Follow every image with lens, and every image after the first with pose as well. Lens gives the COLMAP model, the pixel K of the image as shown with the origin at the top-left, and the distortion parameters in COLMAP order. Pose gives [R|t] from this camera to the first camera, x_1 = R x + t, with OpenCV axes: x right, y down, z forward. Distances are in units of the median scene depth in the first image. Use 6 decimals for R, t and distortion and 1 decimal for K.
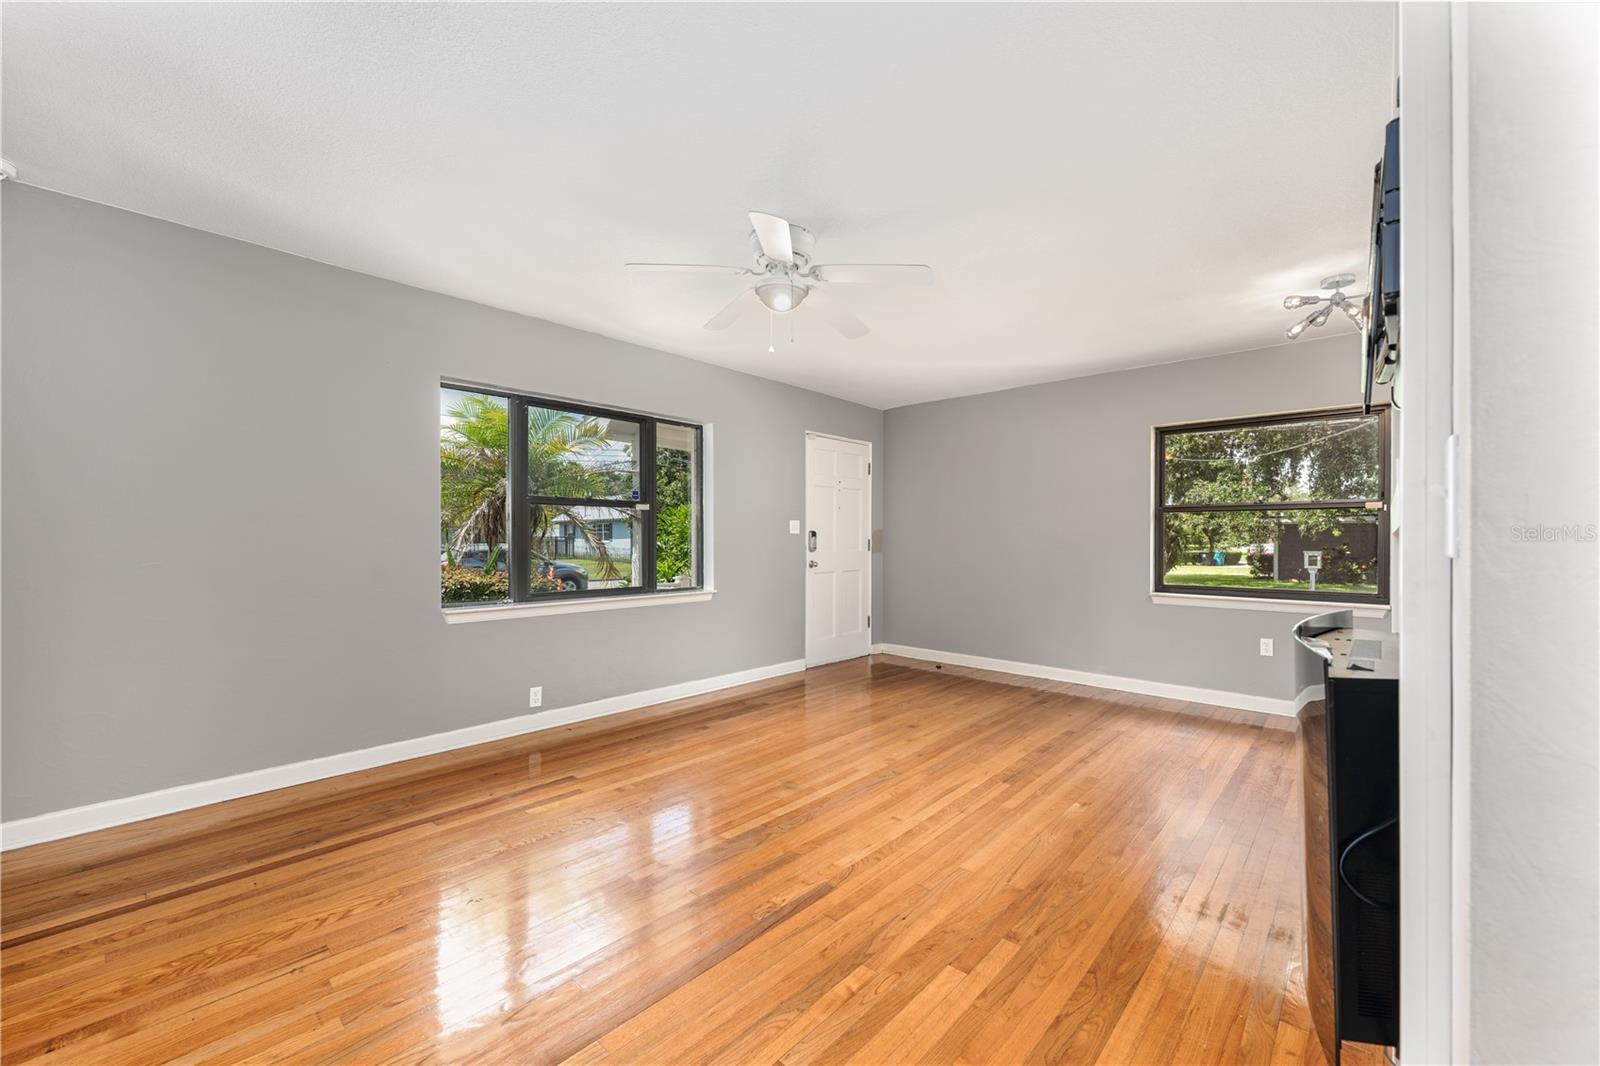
lens RADIAL K [[635.9, 0, 798.3], [0, 635.9, 533.7], [0, 0, 1]] dist [-0.000518, -0.000404]
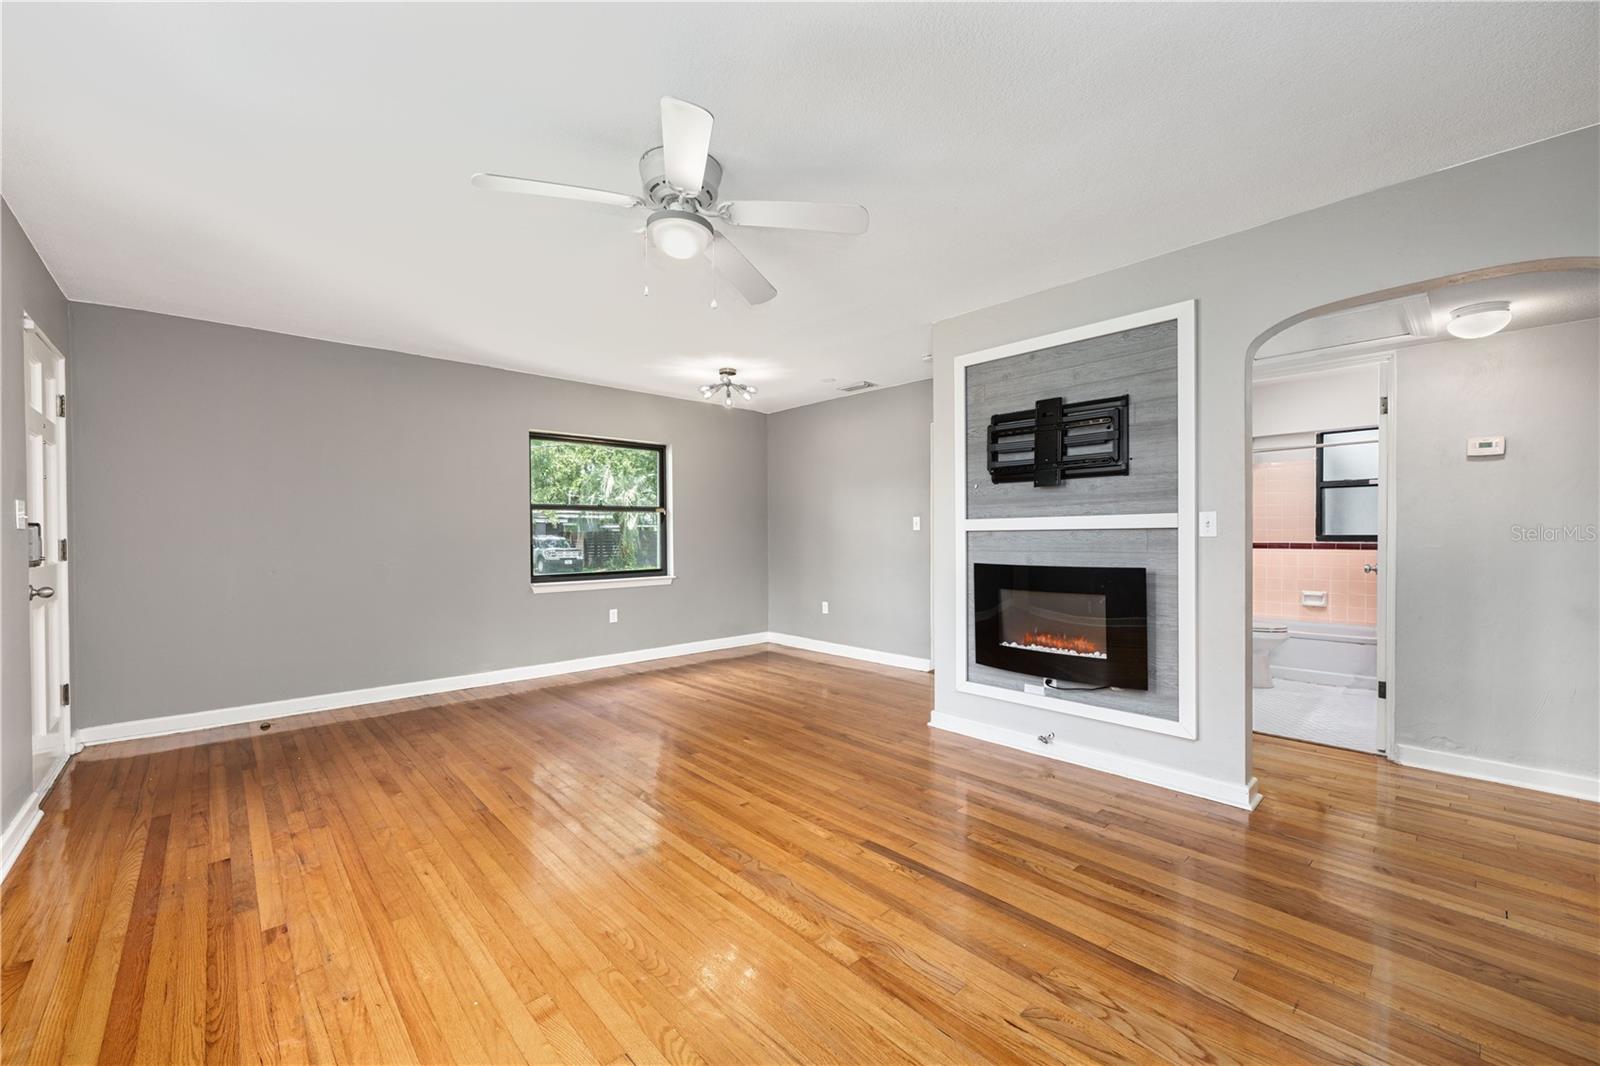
lens RADIAL K [[635.9, 0, 798.3], [0, 635.9, 533.7], [0, 0, 1]] dist [-0.000518, -0.000404]
pose [[0.079078, -0.006506, 0.996847, -0.595192], [-0.001570, 0.999977, 0.006651, -0.000466], [-0.996867, -0.002091, 0.079066, 0.567643]]
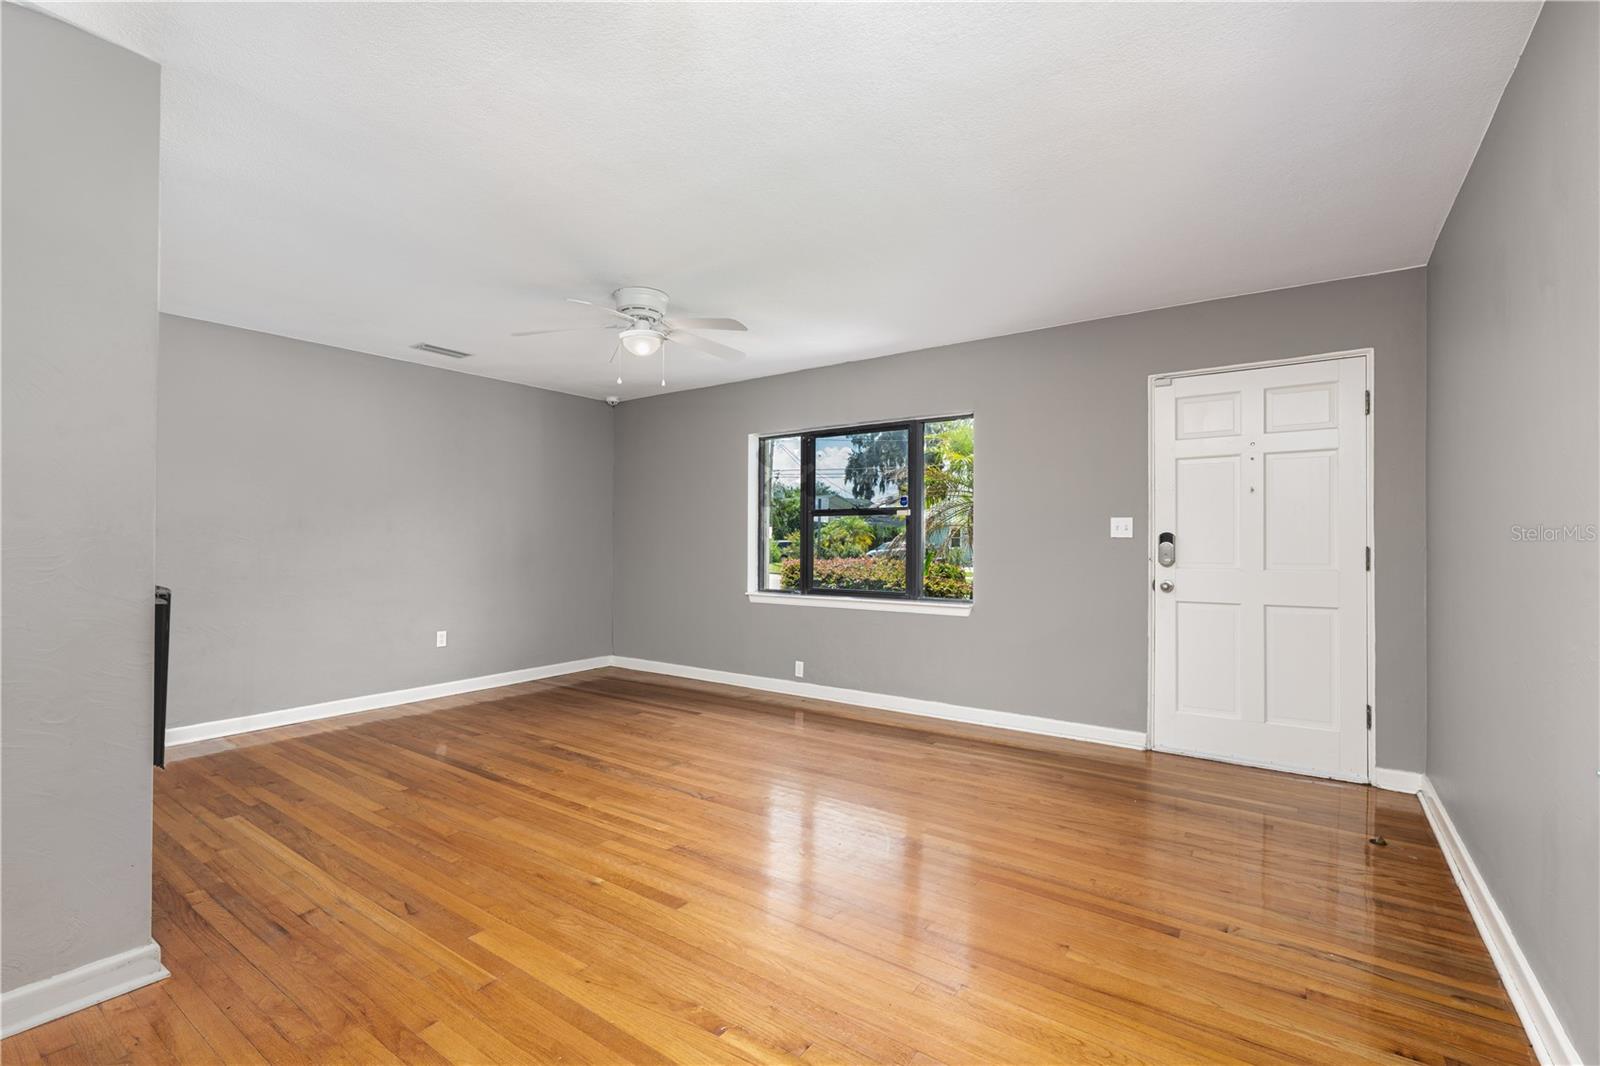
lens RADIAL K [[704.1, 0, 800.0], [0, 704.1, 533.0], [0, 0, 1]] dist [0.012893, 0.000121]
pose [[0.131523, -0.015607, -0.991190, 0.964479], [0.002041, 0.999878, -0.015473, 0.007646], [0.991311, 0.000012, 0.131539, 0.806004]]
